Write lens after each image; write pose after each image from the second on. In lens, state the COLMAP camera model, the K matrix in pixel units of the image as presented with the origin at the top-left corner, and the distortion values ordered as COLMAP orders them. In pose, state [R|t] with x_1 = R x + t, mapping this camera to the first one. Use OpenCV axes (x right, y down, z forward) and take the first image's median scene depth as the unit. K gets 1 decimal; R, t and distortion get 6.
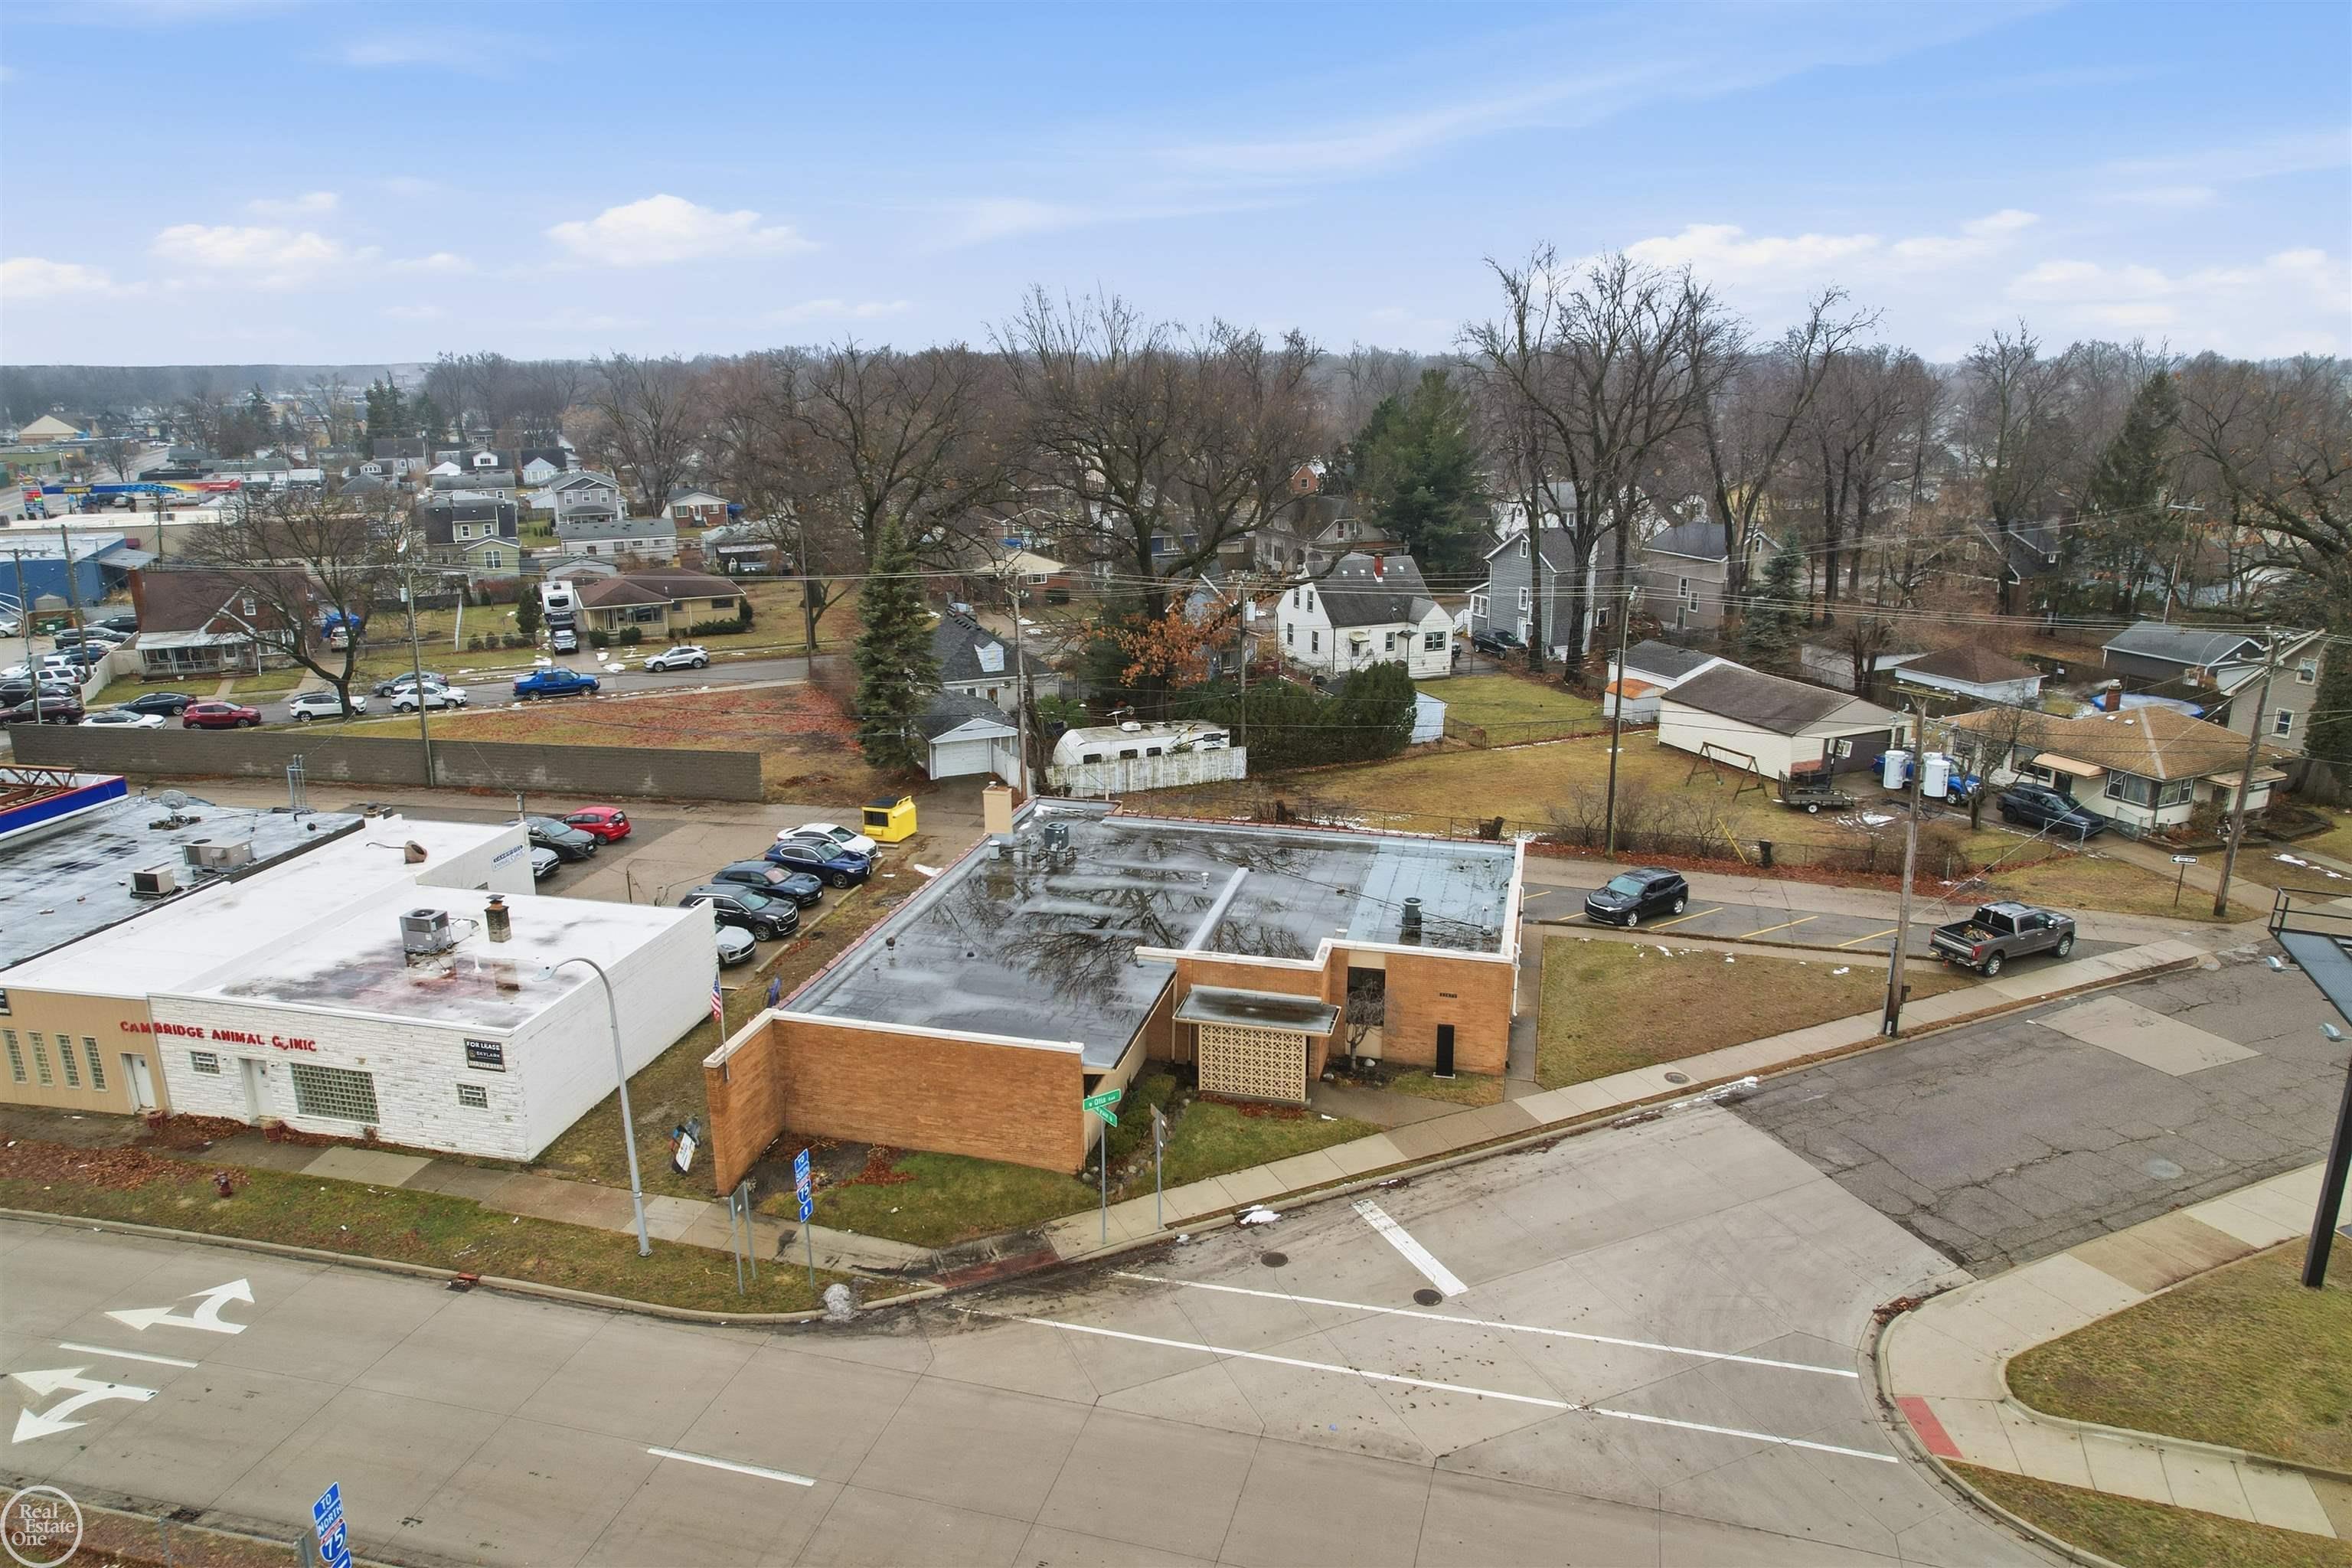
lens RADIAL K [[1501.1, 0, 1179.5], [0, 1501.1, 809.2], [0, 0, 1]] dist [-0.083640, 0.080969]
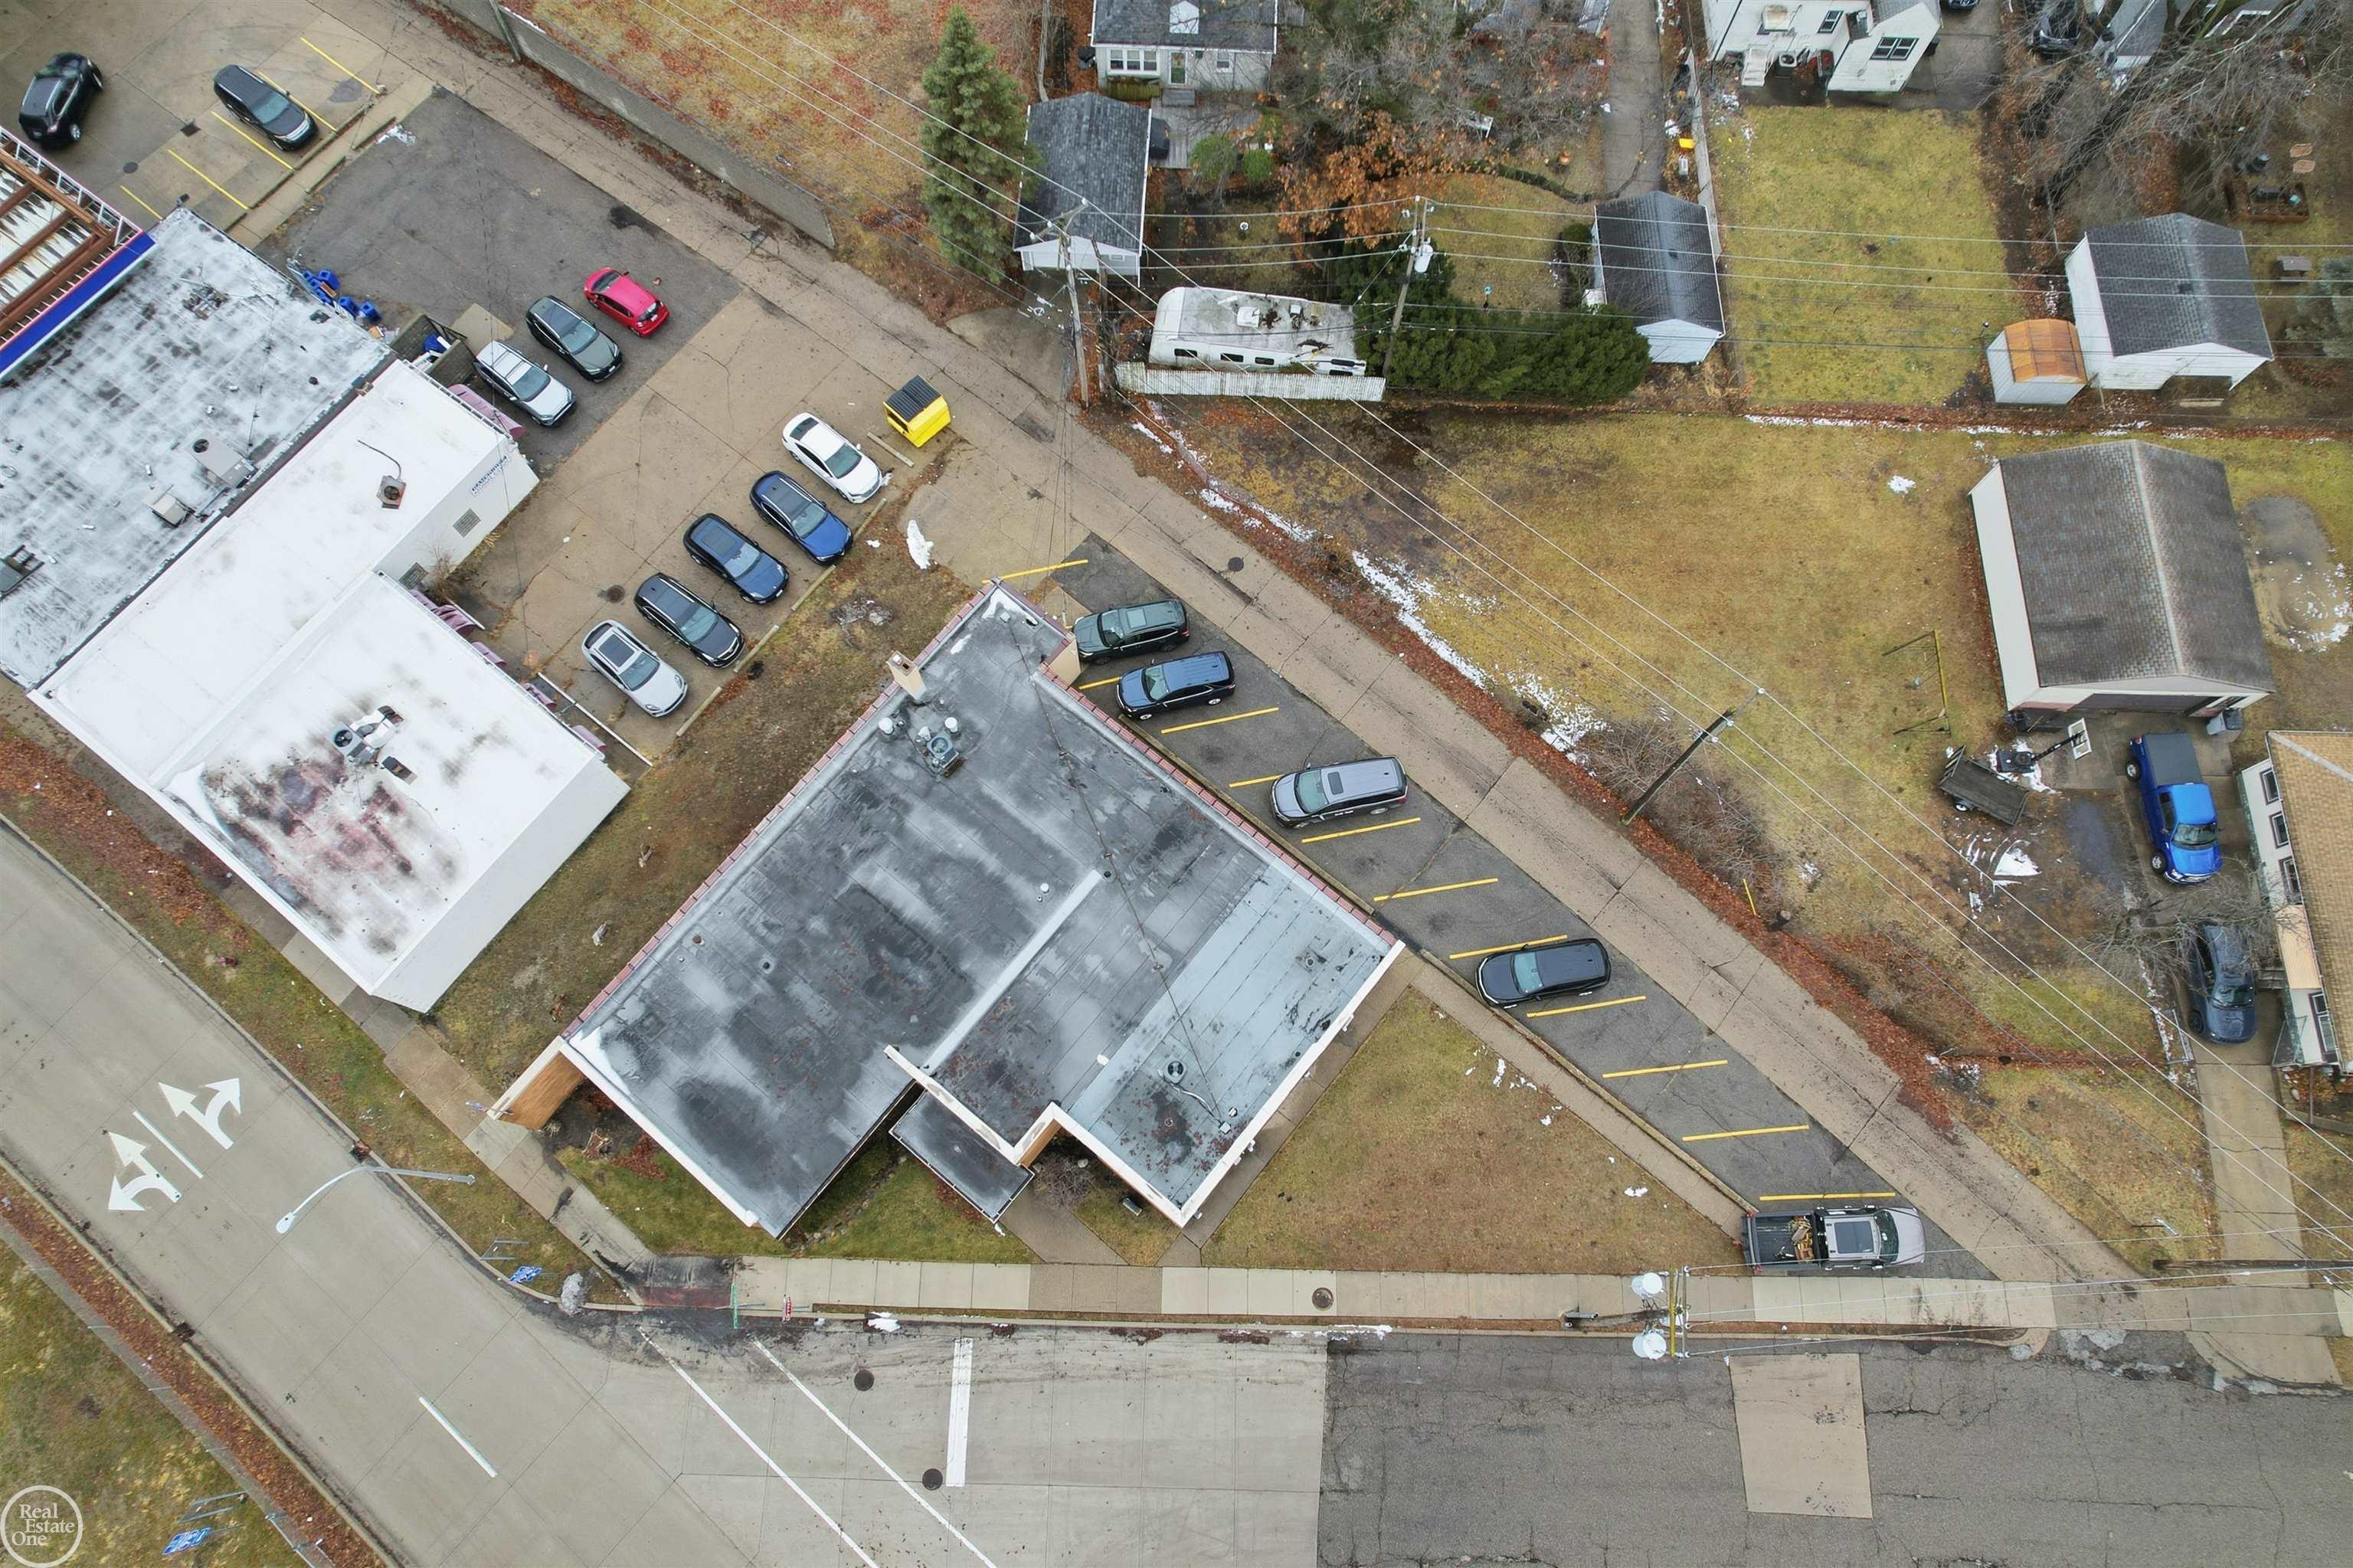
lens RADIAL K [[1501.8, 0, 1180.0], [0, 1501.8, 809.2], [0, 0, 1]] dist [-0.083640, 0.080969]
pose [[0.905020, 0.405880, -0.127280, 0.264489], [-0.129640, 0.548173, 0.826257, -1.055154], [0.405133, -0.731278, 0.548725, 0.703214]]
